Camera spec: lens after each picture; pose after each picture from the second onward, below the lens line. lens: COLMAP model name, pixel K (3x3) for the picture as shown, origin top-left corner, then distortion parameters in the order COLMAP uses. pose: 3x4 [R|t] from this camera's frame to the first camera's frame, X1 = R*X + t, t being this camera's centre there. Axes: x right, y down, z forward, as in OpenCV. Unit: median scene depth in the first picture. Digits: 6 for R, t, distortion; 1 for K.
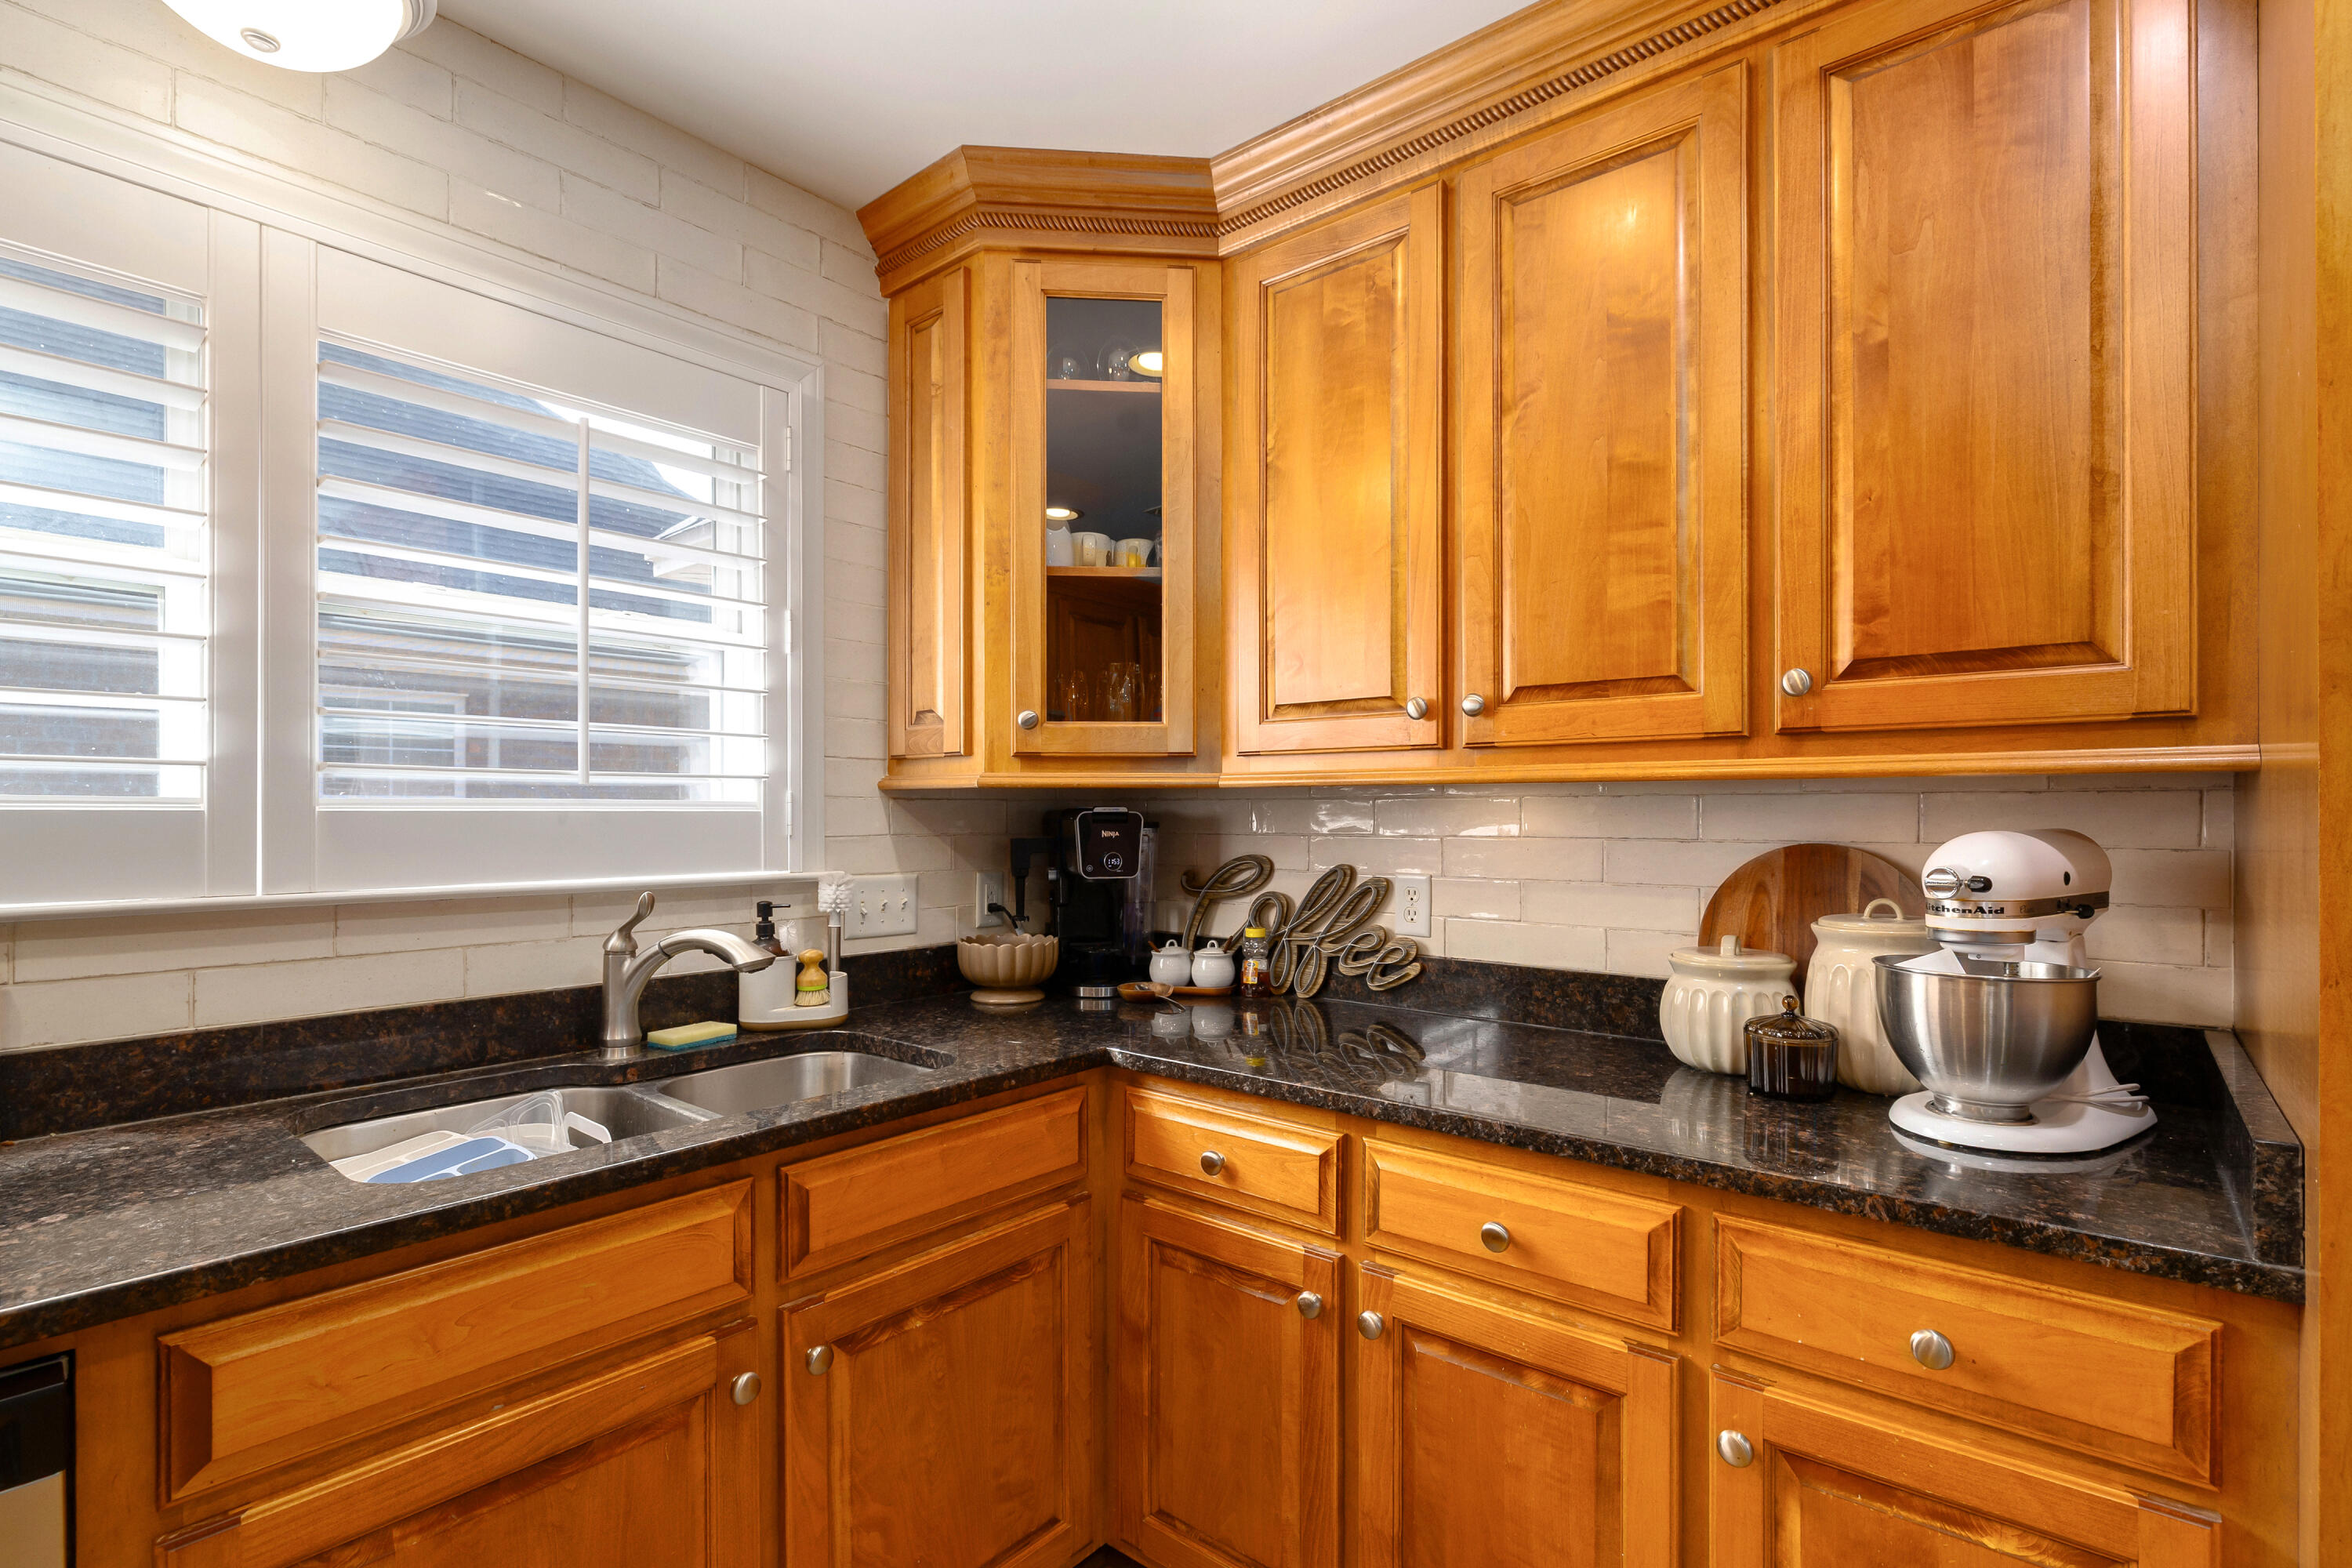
lens RADIAL K [[1094.1, 0, 1171.5], [0, 1094.1, 815.3], [0, 0, 1]] dist [-0.003568, -0.000063]
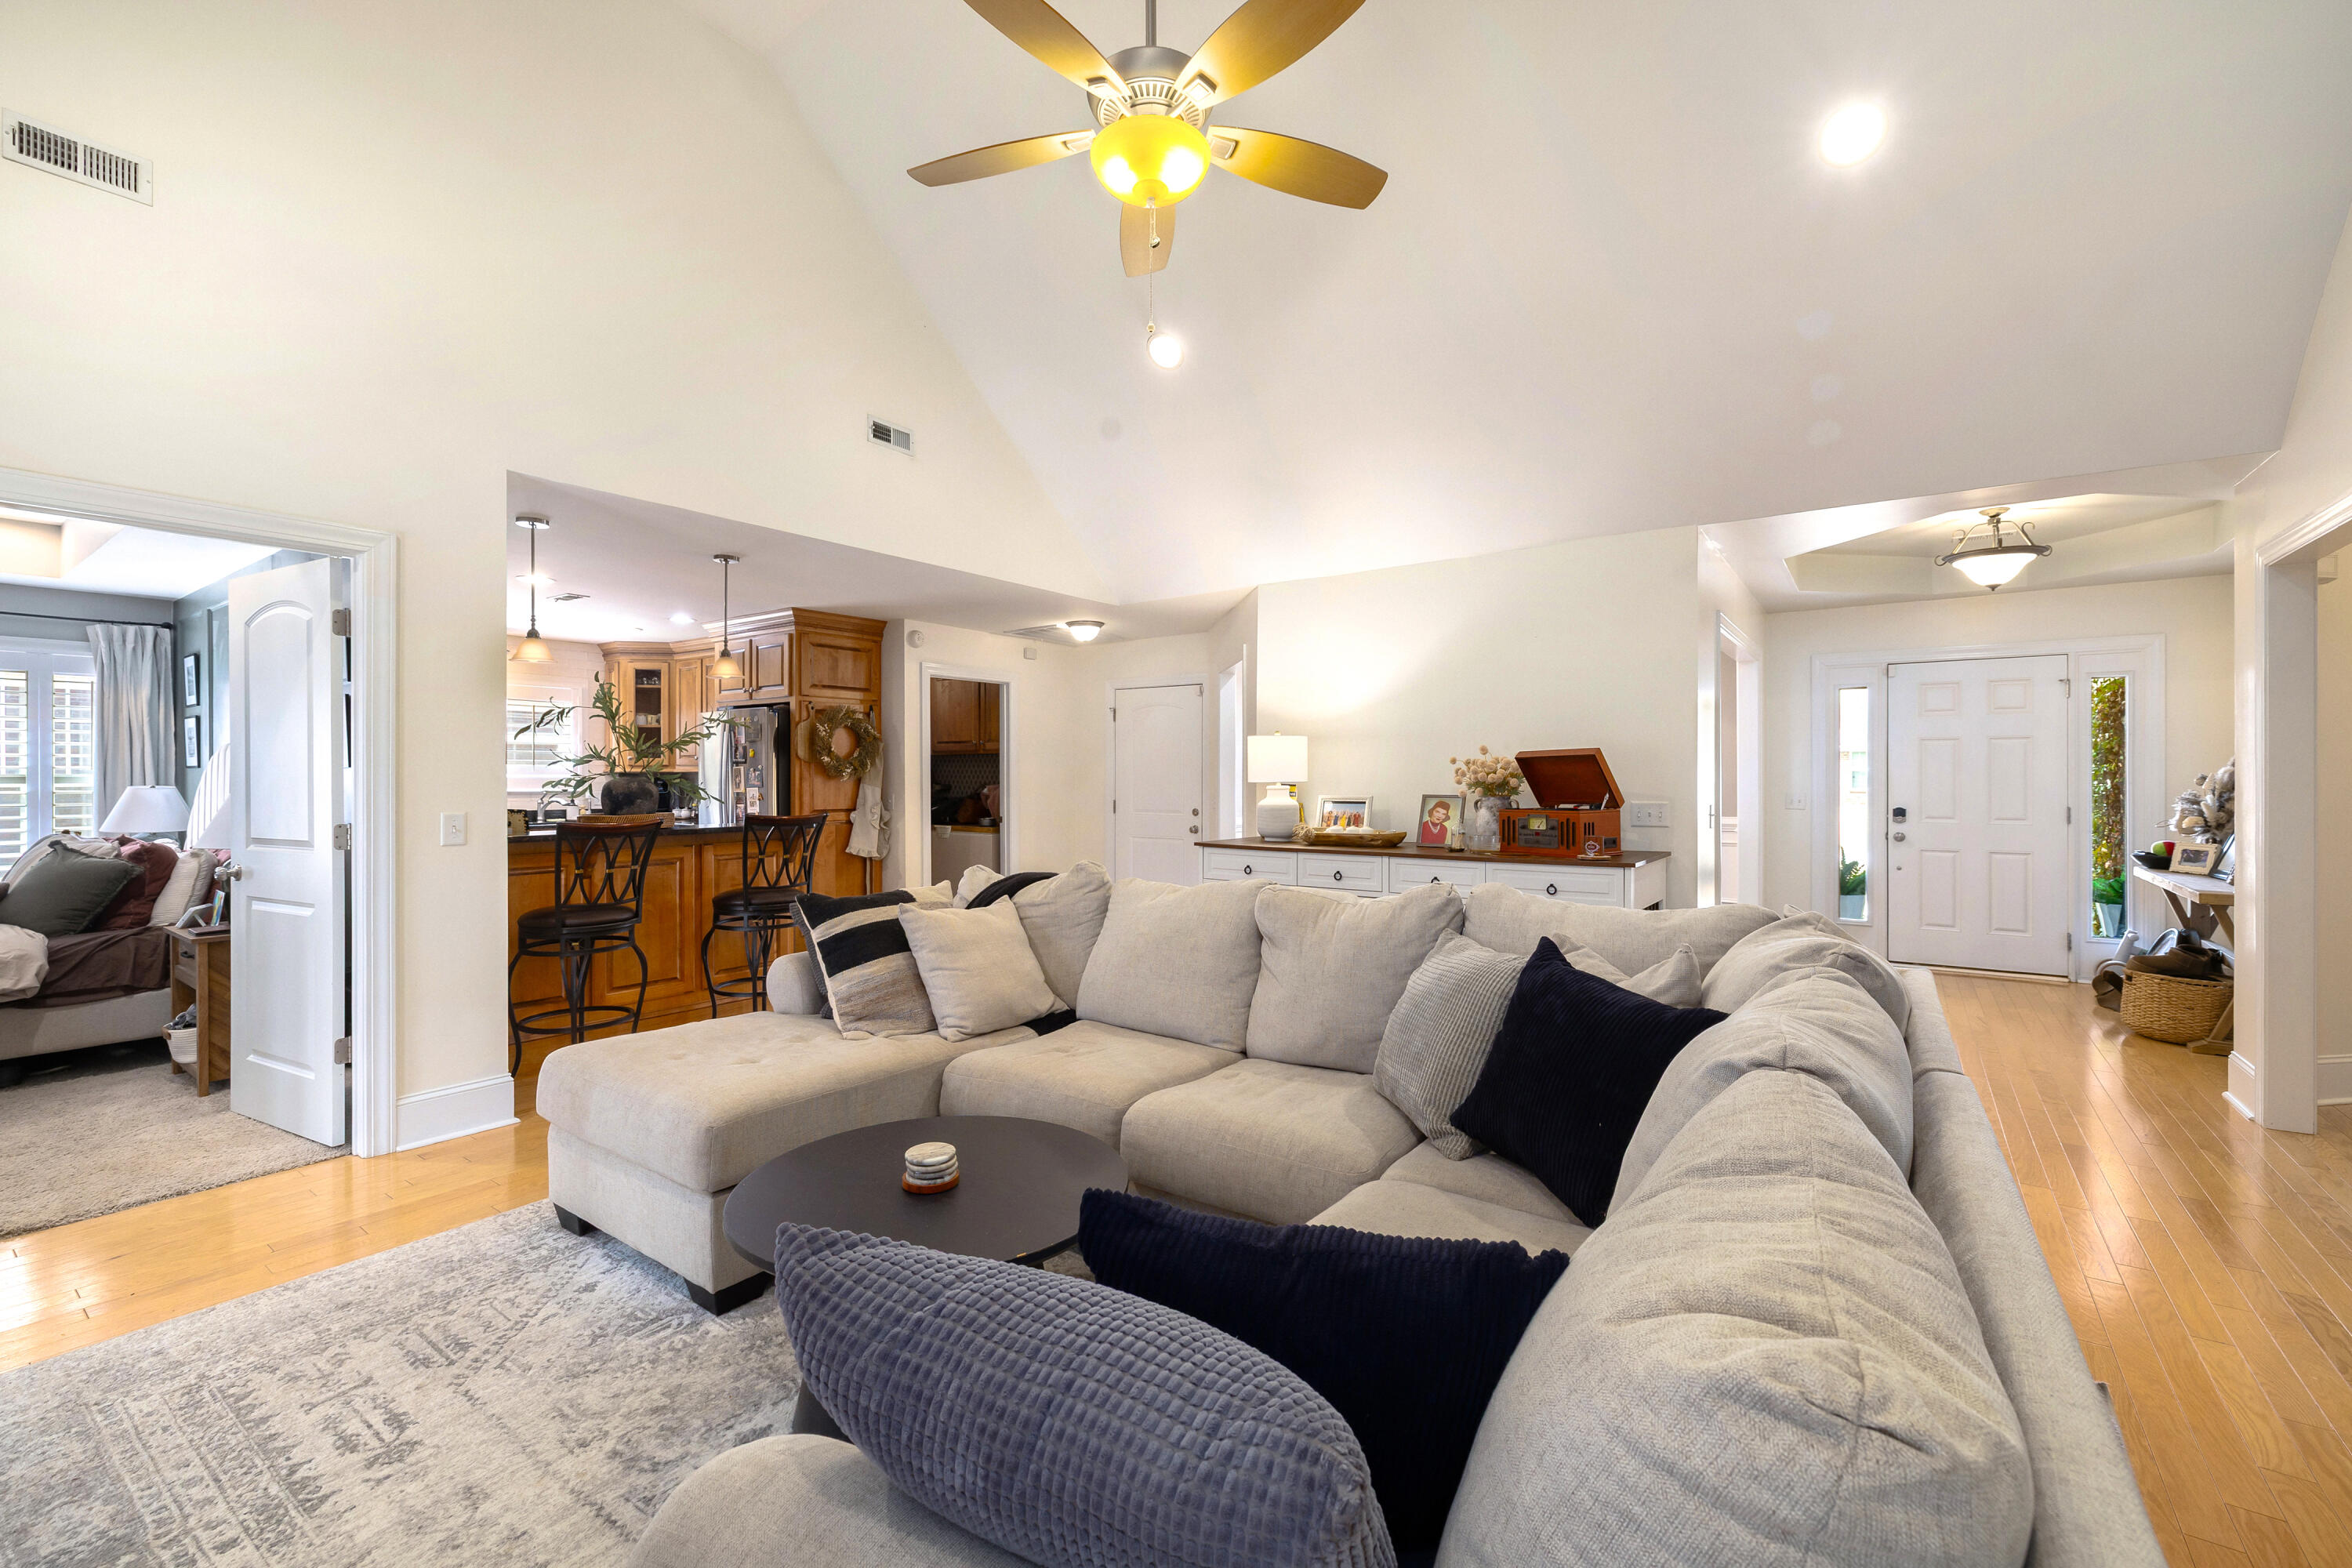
lens RADIAL K [[1003.1, 0, 1176.0], [0, 1003.1, 784.0], [0, 0, 1]] dist [0.000615, 0.000000]
pose [[0.997243, 0.000193, 0.074205, 1.981903], [-0.000338, 0.999998, 0.001944, 0.017428], [-0.074205, -0.001964, 0.997241, -3.667333]]
